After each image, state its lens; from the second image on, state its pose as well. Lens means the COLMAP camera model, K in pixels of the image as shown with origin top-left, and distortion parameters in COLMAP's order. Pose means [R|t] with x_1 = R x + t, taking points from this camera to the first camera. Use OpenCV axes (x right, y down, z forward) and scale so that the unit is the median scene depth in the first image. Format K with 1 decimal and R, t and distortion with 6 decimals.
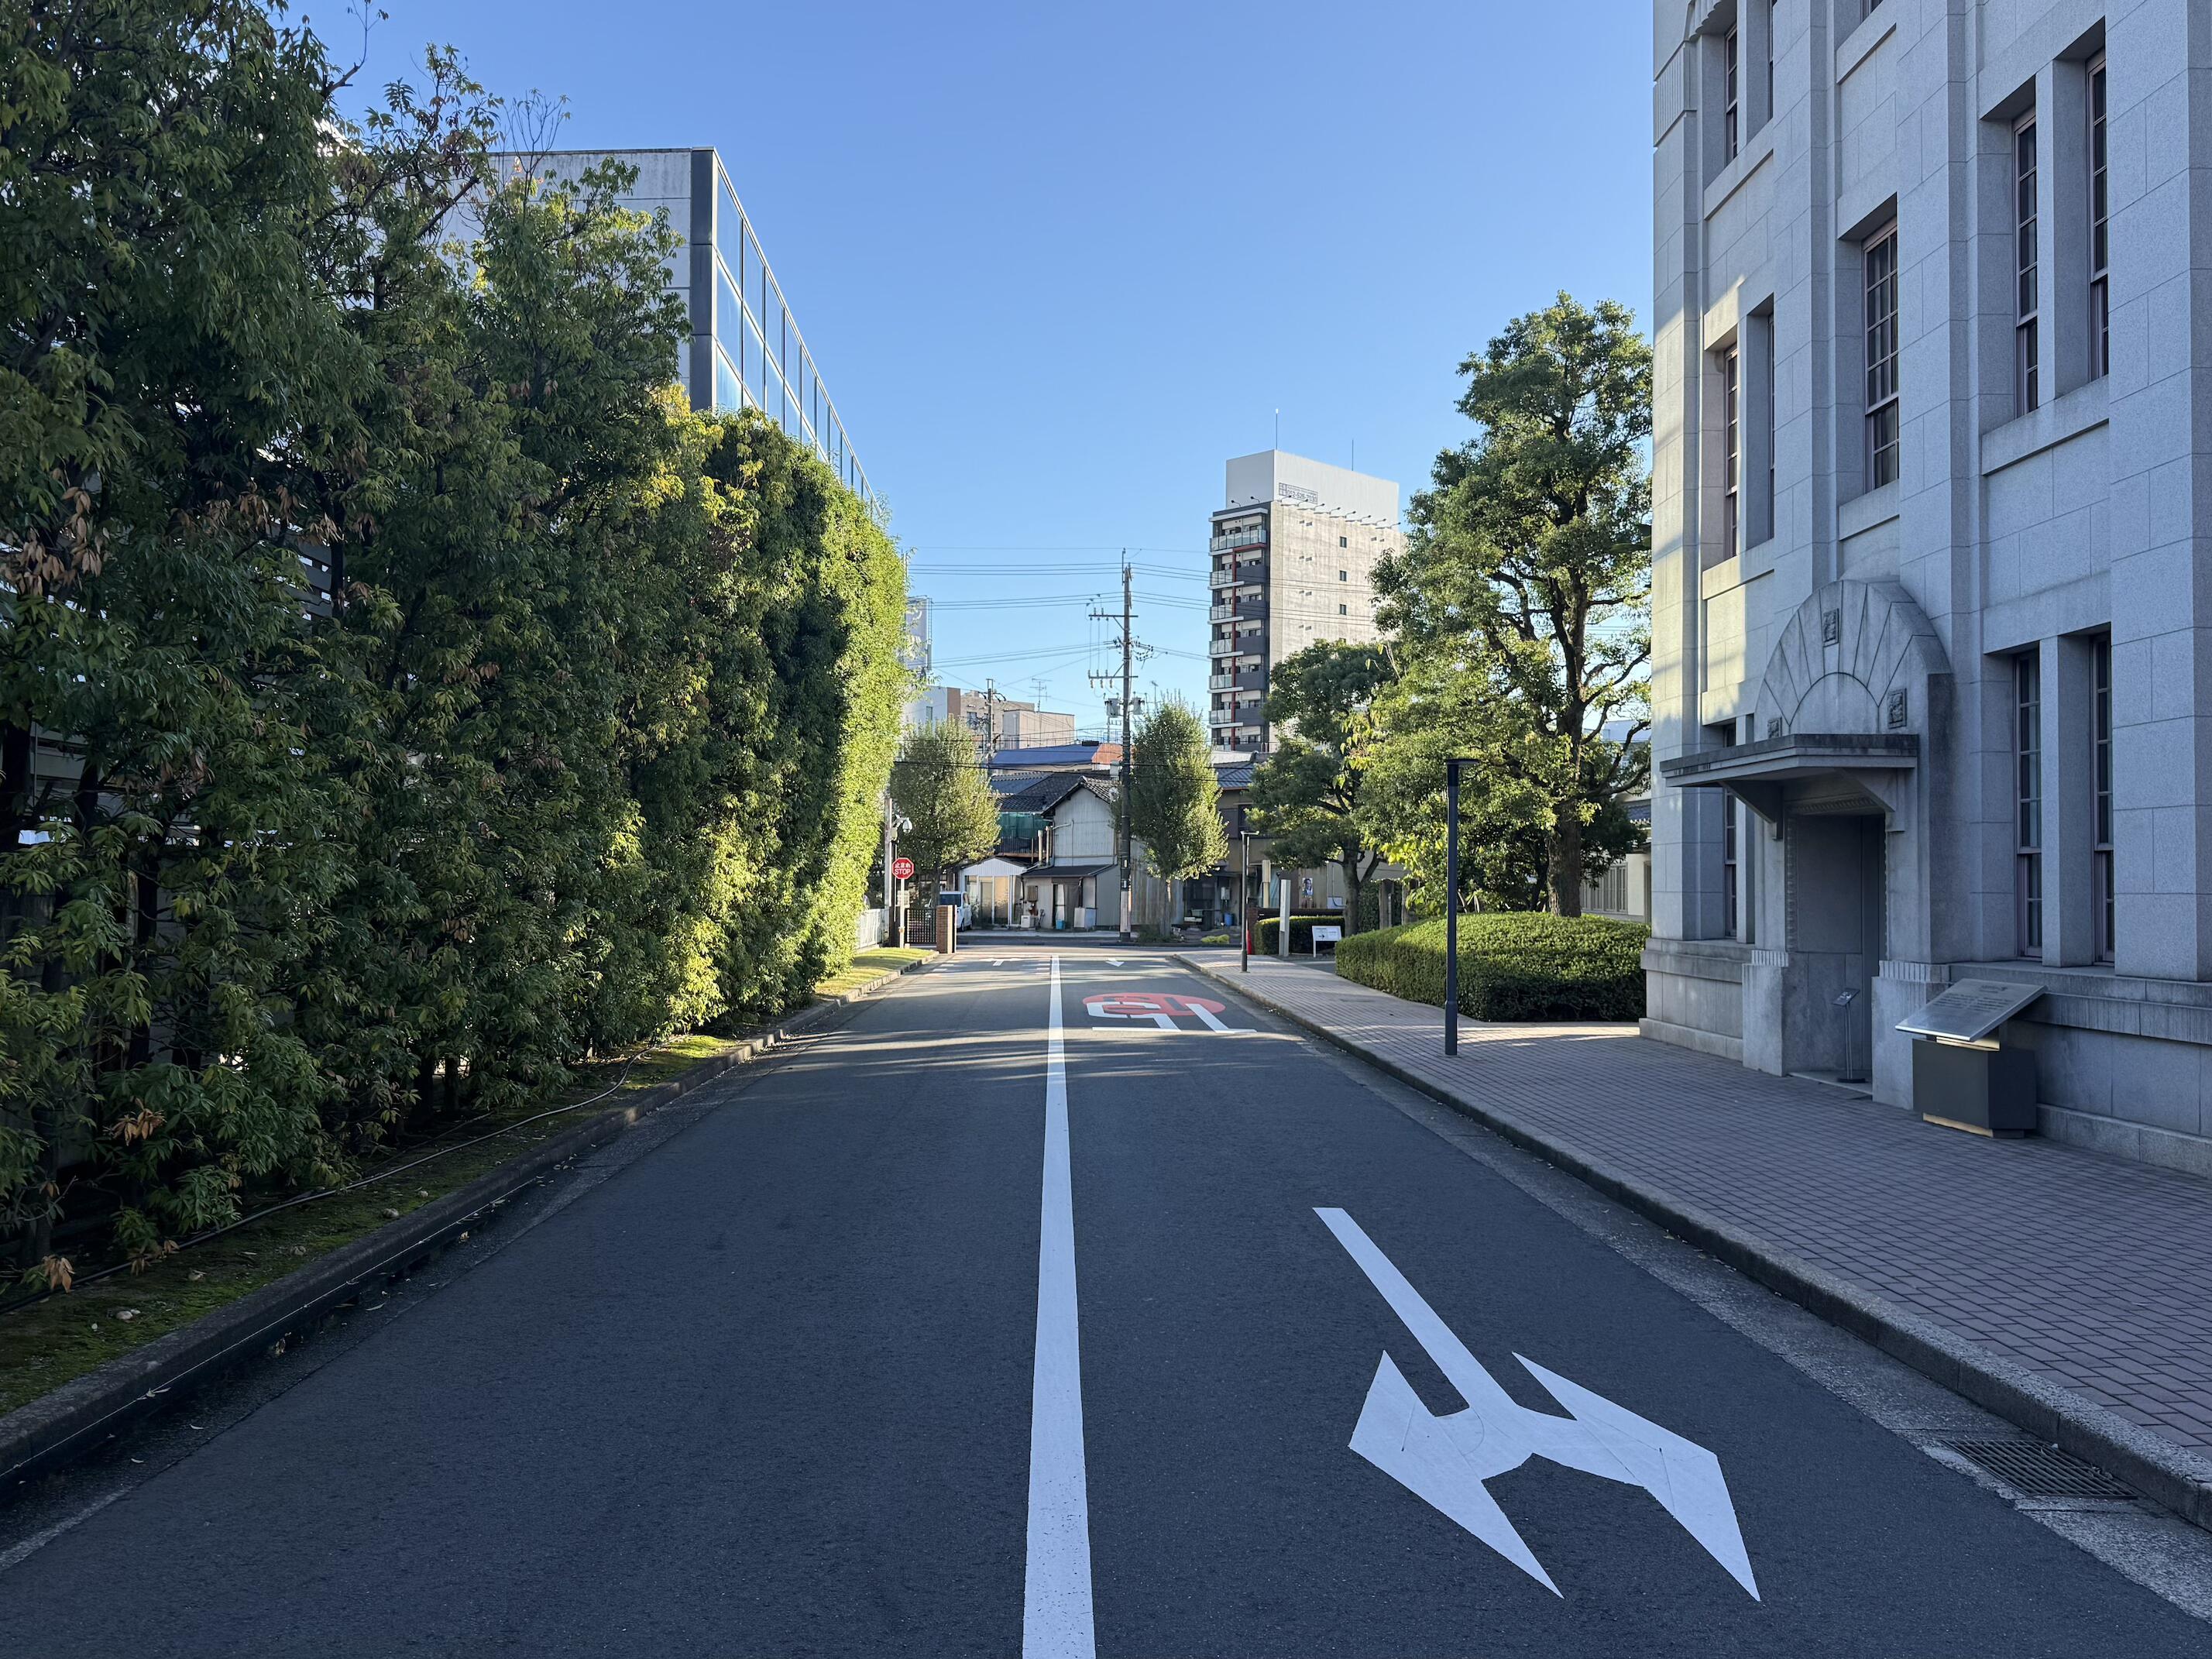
lens RADIAL K [[1813.4, 0, 1112.1], [0, 1813.4, 837.0], [0, 0, 1]] dist [0.029867, -0.022912]
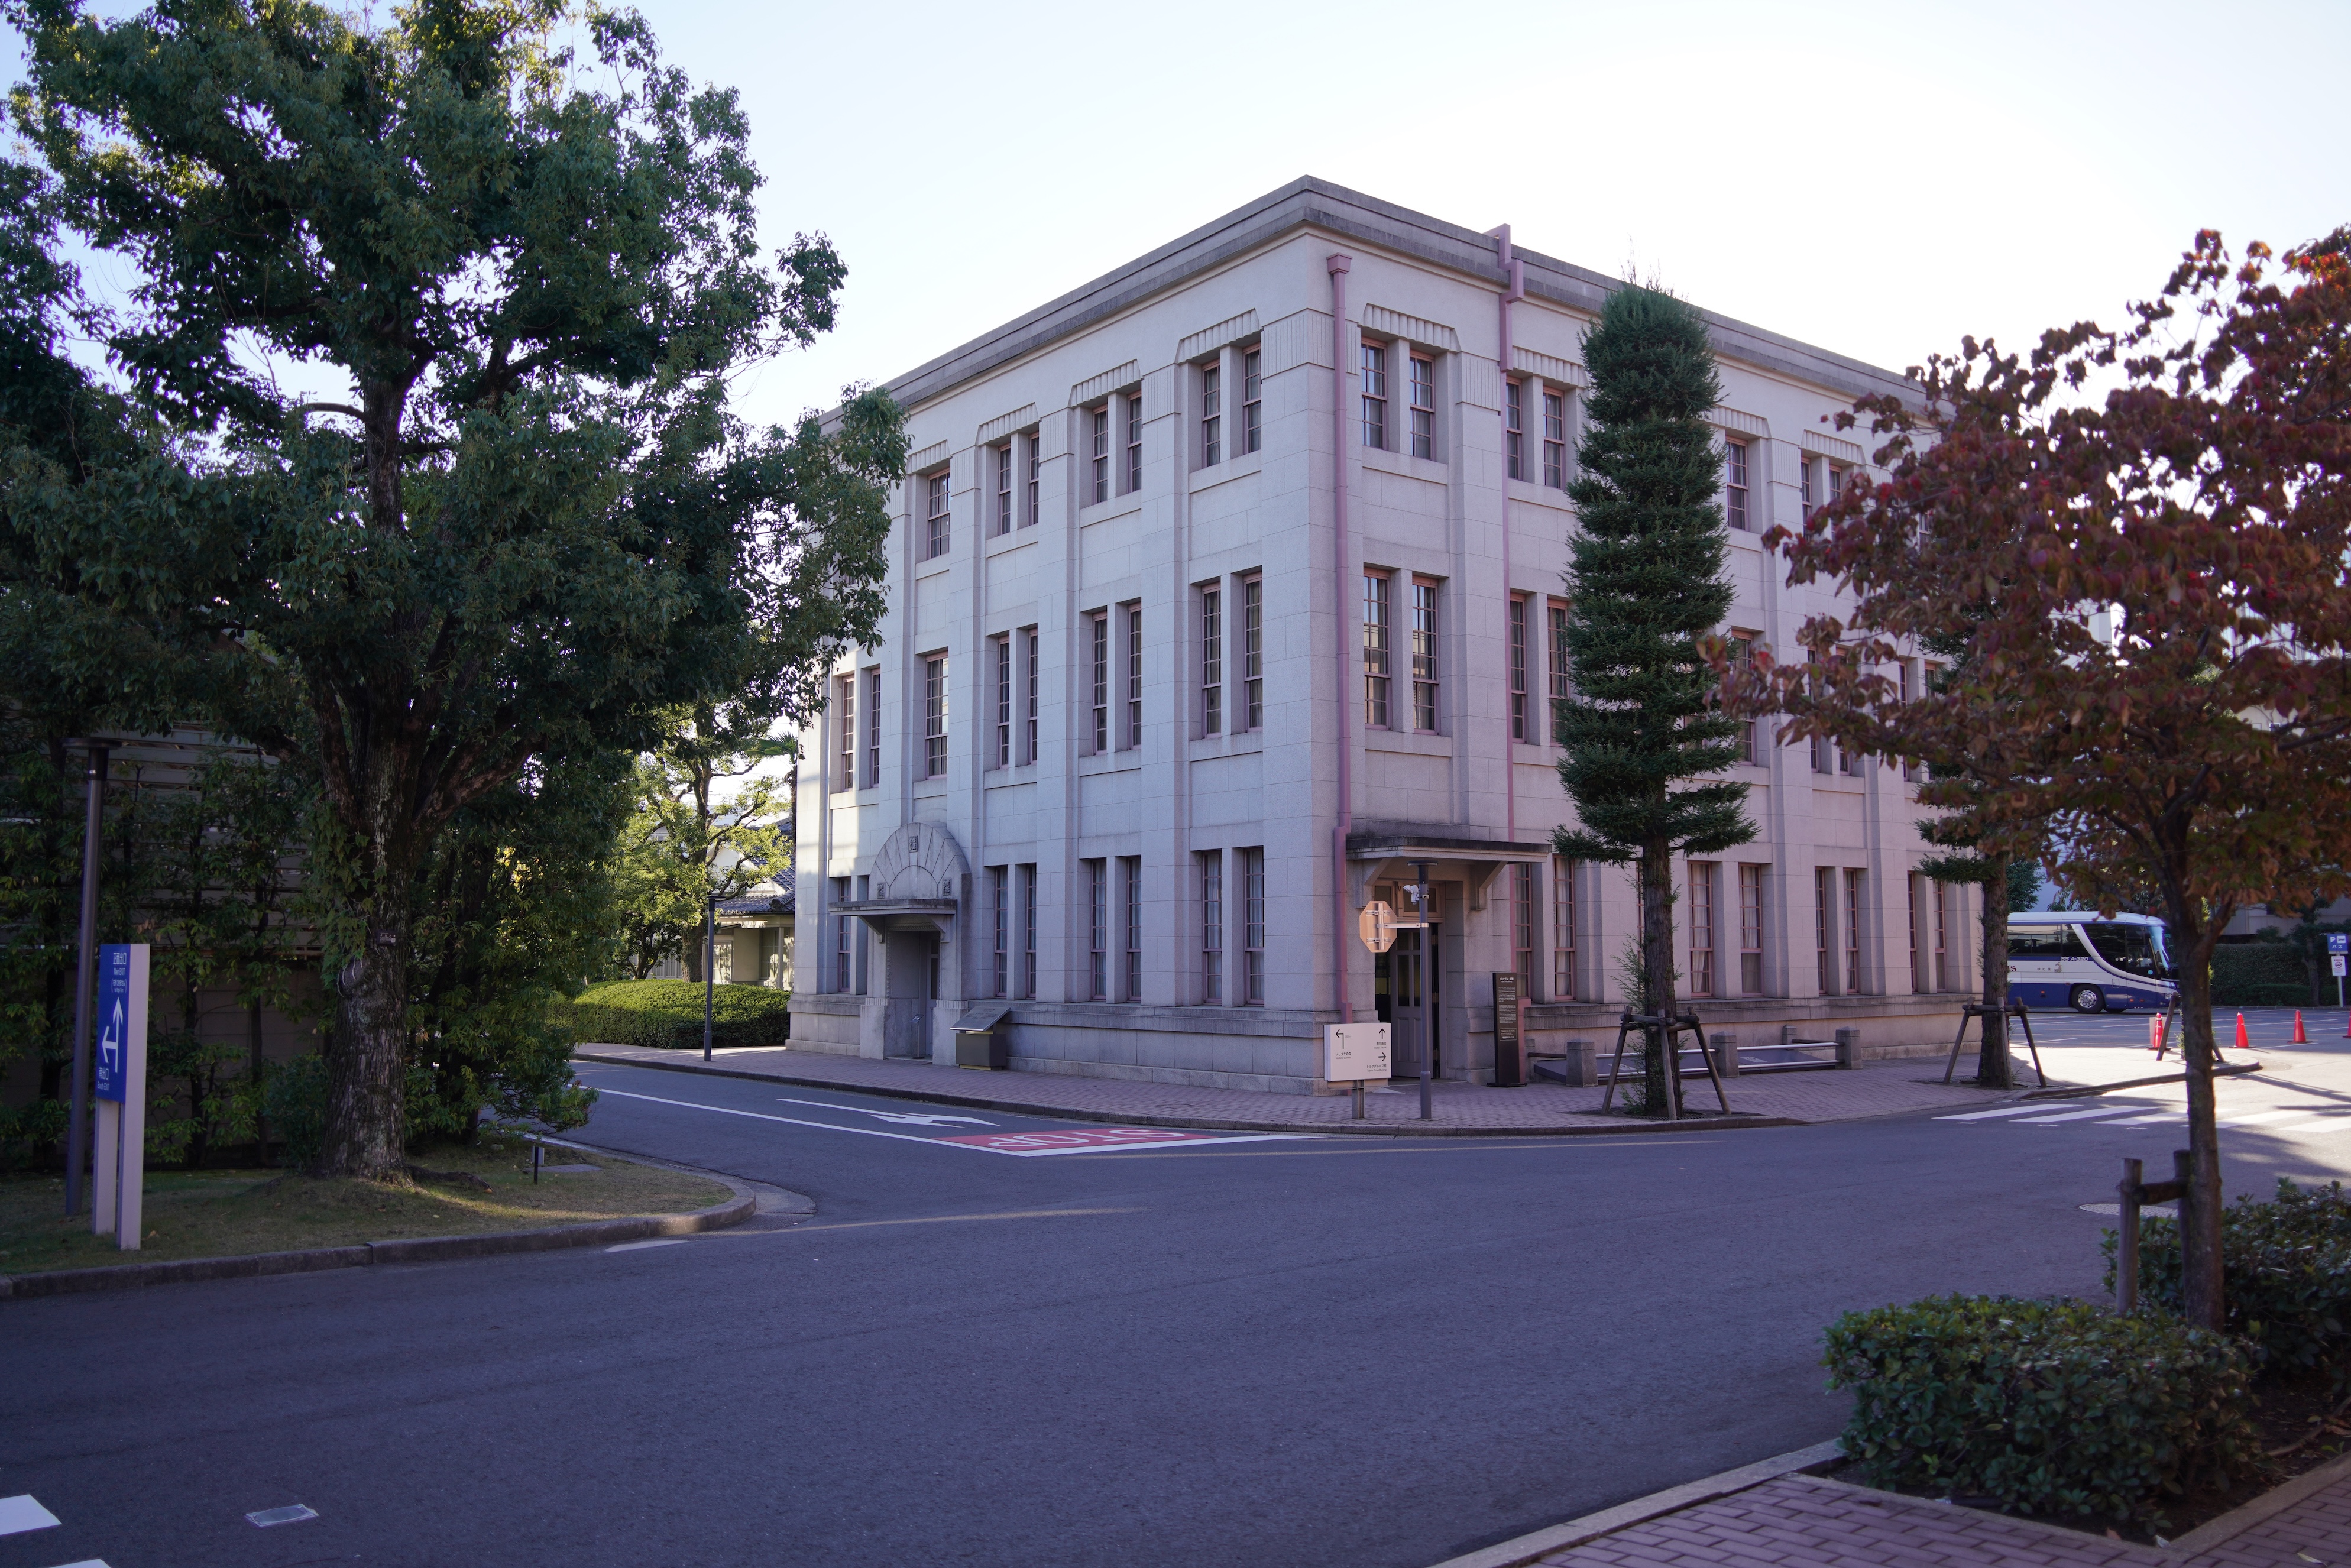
lens RADIAL K [[1858.5, 0, 1182.8], [0, 1858.5, 786.8], [0, 0, 1]] dist [-0.002073, -0.000162]
pose [[0.811880, 0.044269, 0.582144, -0.499410], [-0.010151, 0.998041, -0.061740, -0.041351], [-0.583736, 0.044216, 0.810739, -0.765118]]
